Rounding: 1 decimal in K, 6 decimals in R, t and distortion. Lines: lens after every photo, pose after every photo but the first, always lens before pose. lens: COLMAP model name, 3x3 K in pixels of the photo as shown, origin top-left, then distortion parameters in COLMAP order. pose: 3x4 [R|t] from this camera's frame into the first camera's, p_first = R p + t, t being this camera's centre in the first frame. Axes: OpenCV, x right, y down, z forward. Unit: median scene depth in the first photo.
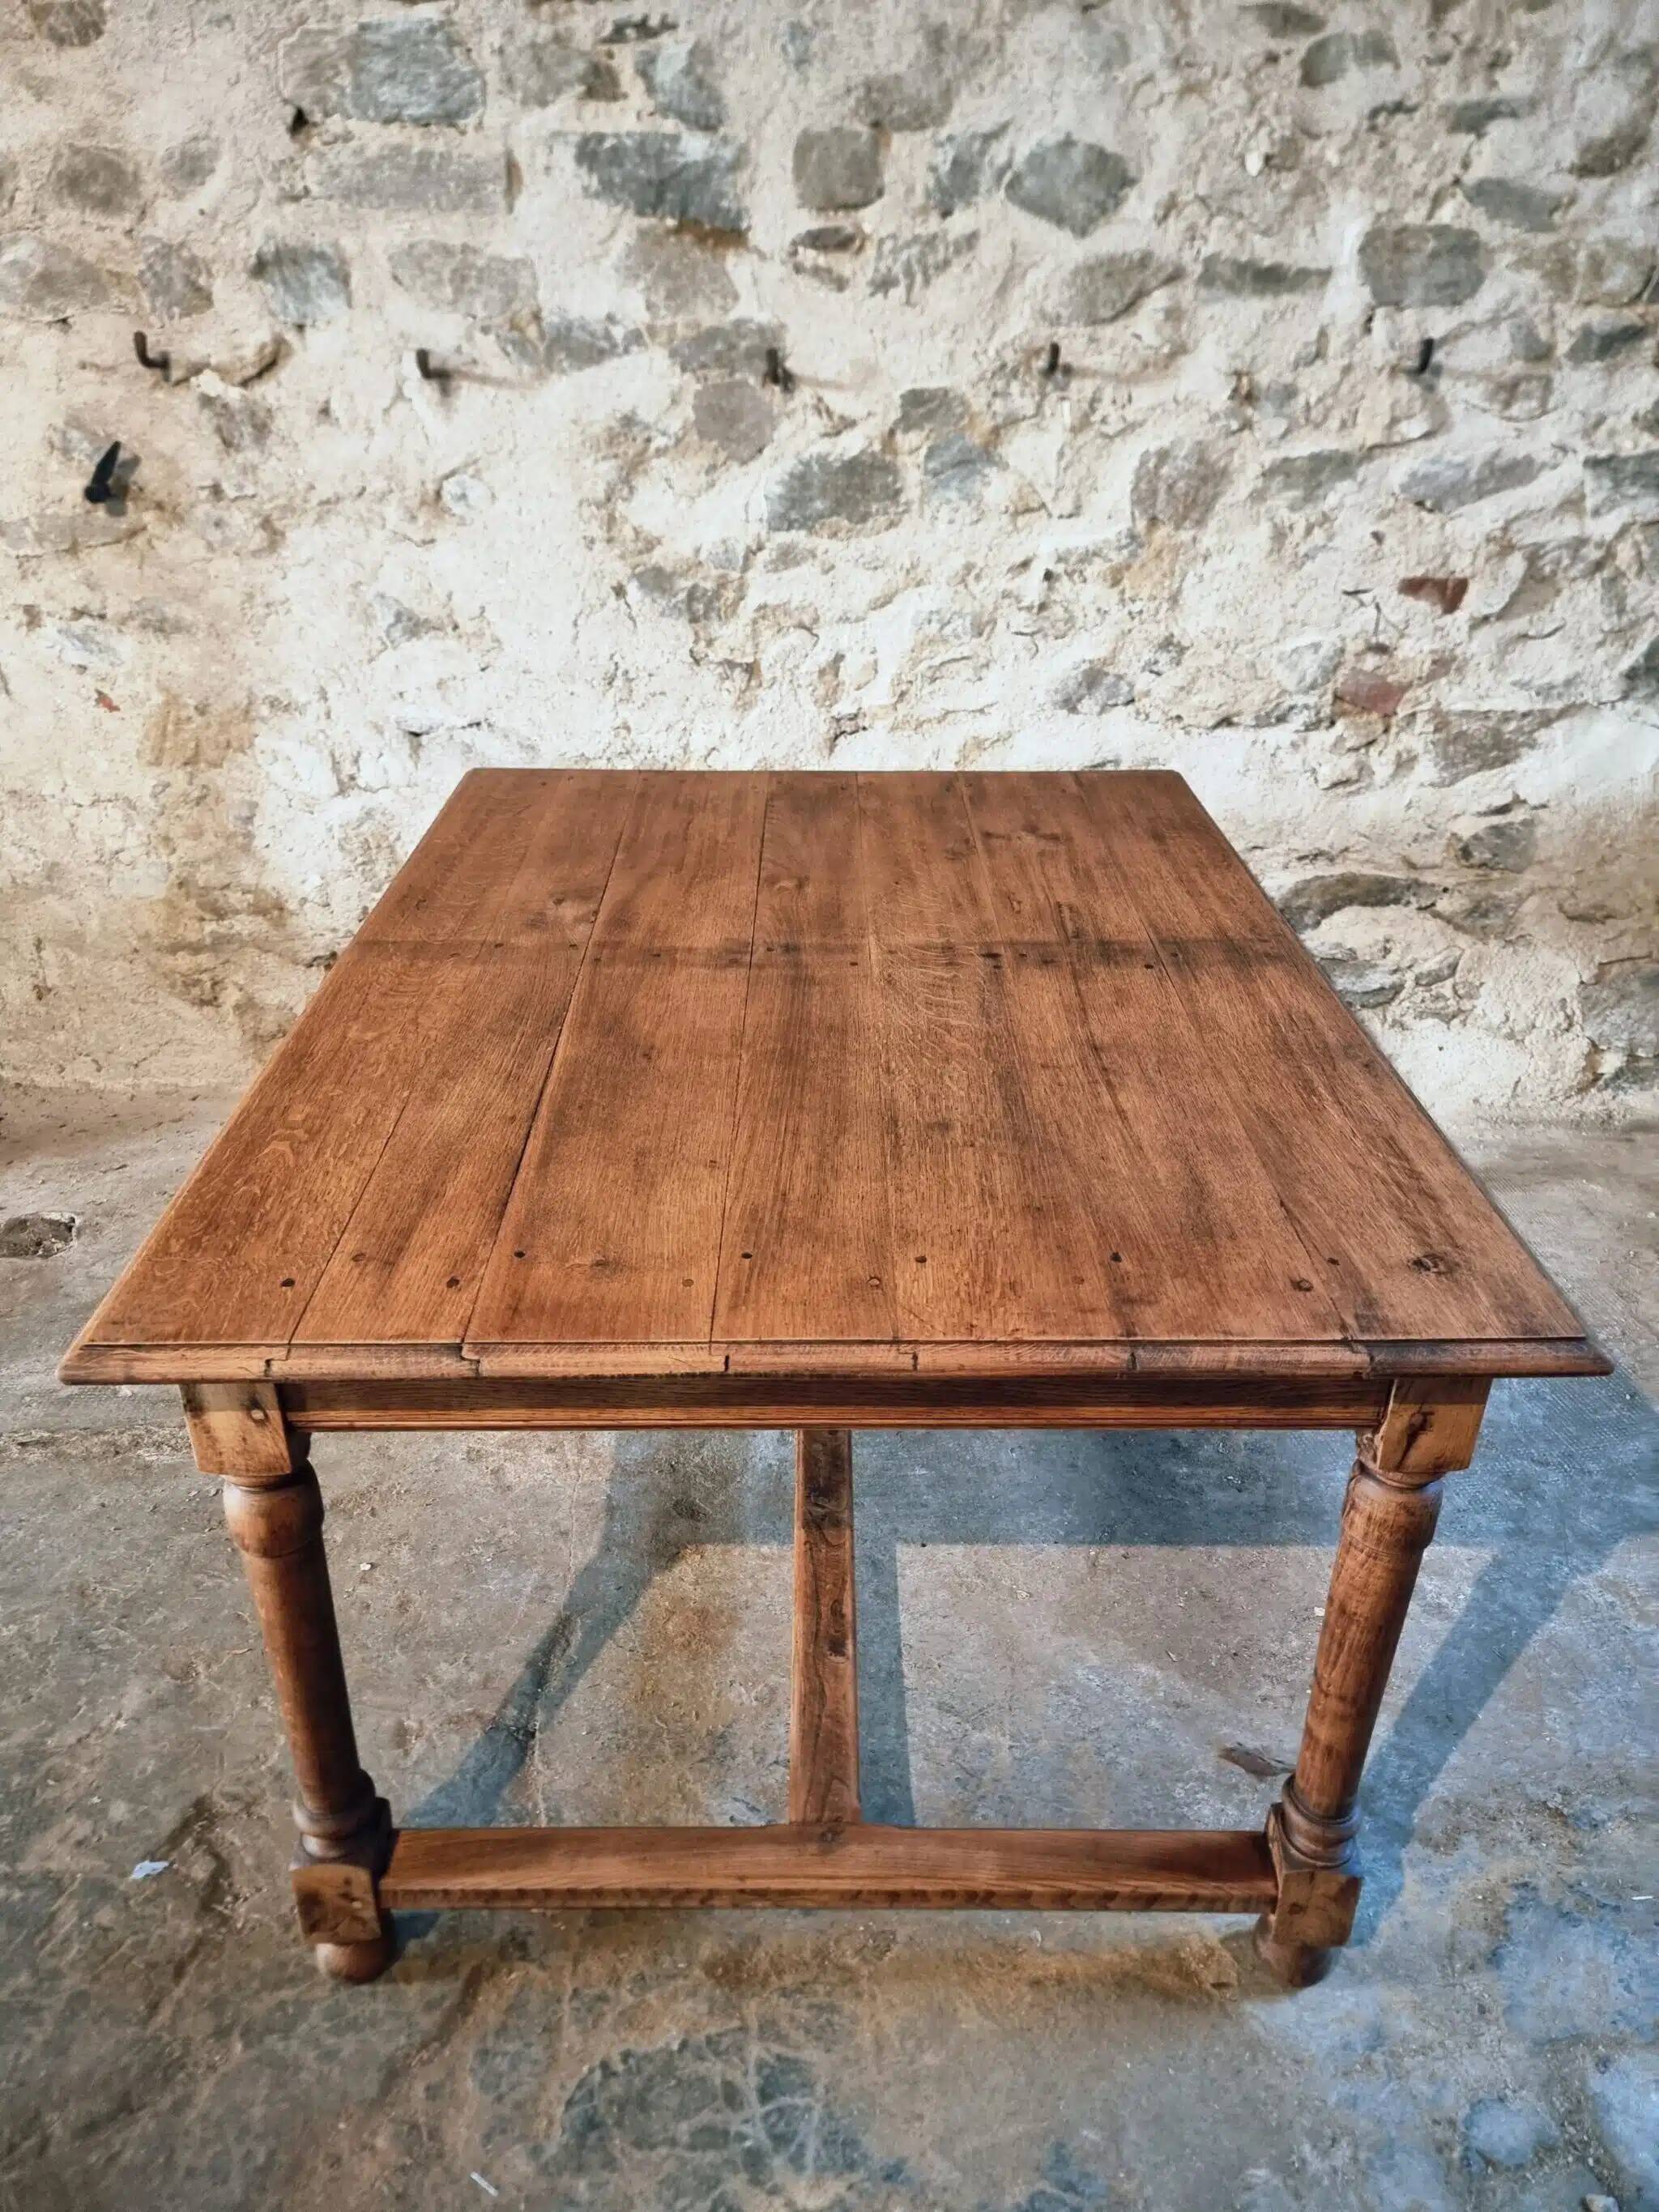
lens RADIAL K [[1541.2, 0, 830.3], [0, 1541.2, 1106.8], [0, 0, 1]] dist [0.050546, -0.039631]
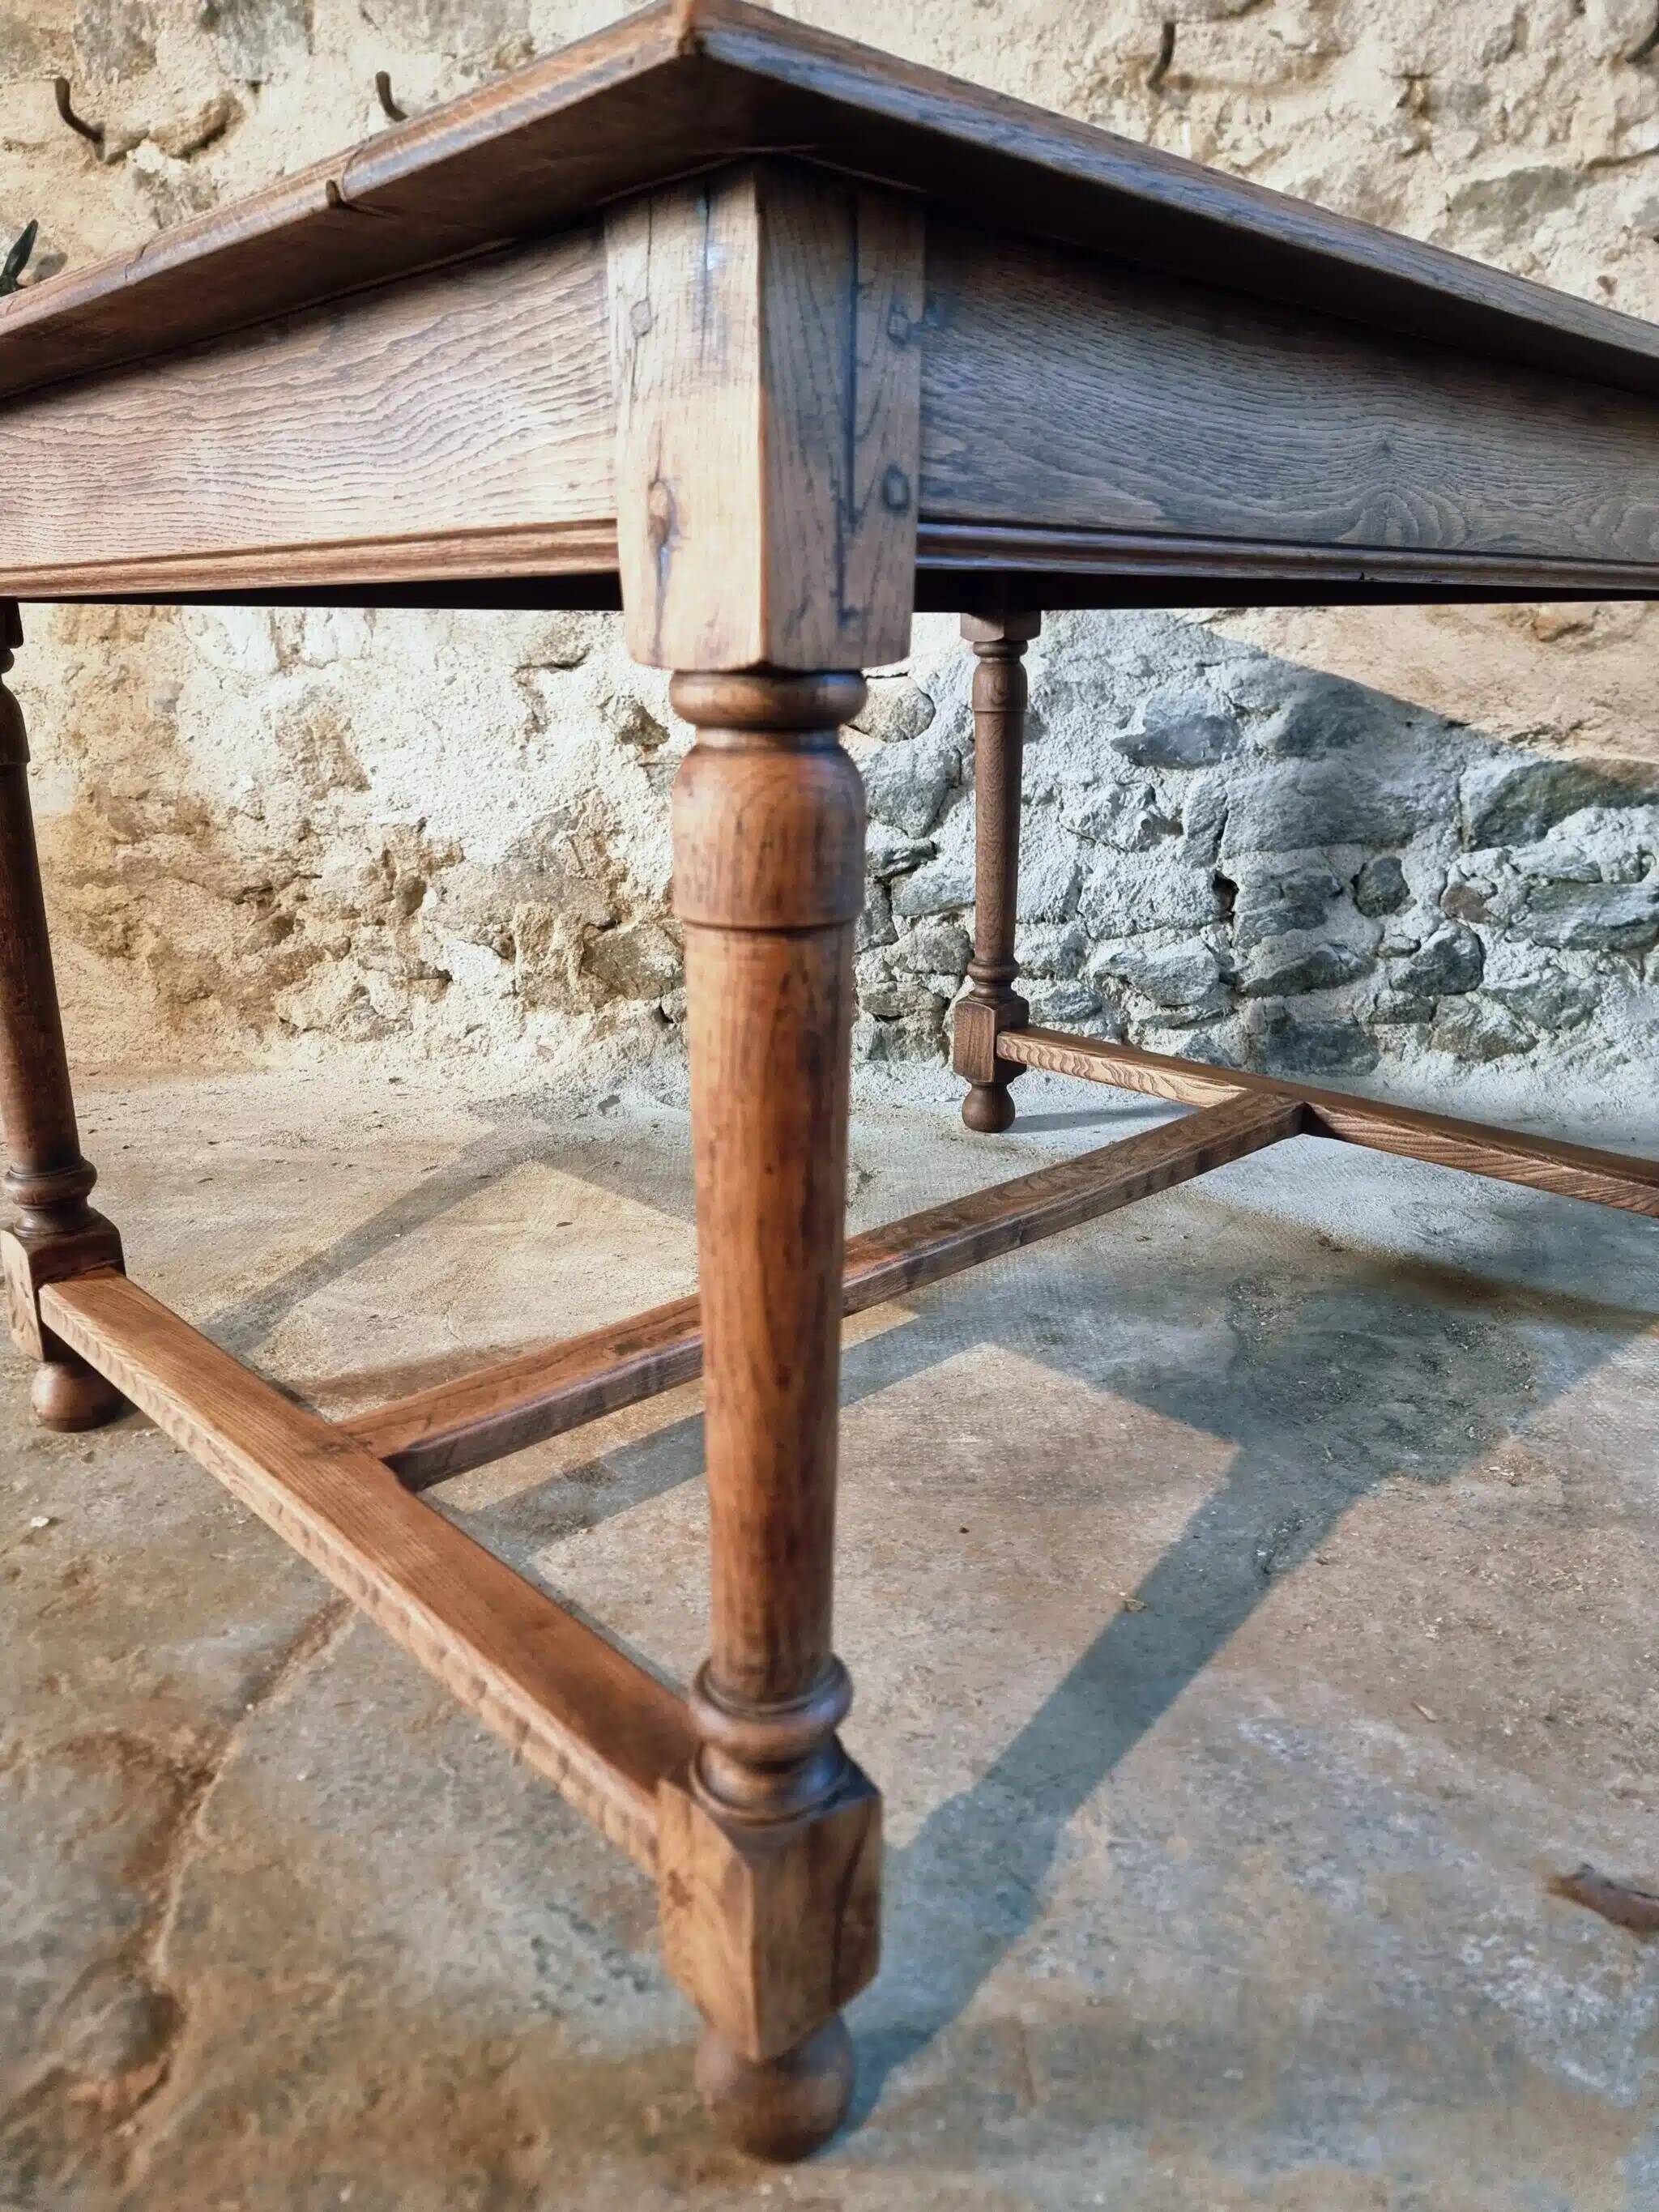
lens RADIAL K [[1539.1, 0, 810.7], [0, 1539.1, 1104.8], [0, 0, 1]] dist [0.062954, -0.061145]
pose [[0.995568, 0.012511, -0.093204, 0.042903], [-0.030310, 0.980909, -0.192090, 0.187588], [0.089022, 0.194064, 0.976941, 0.306336]]
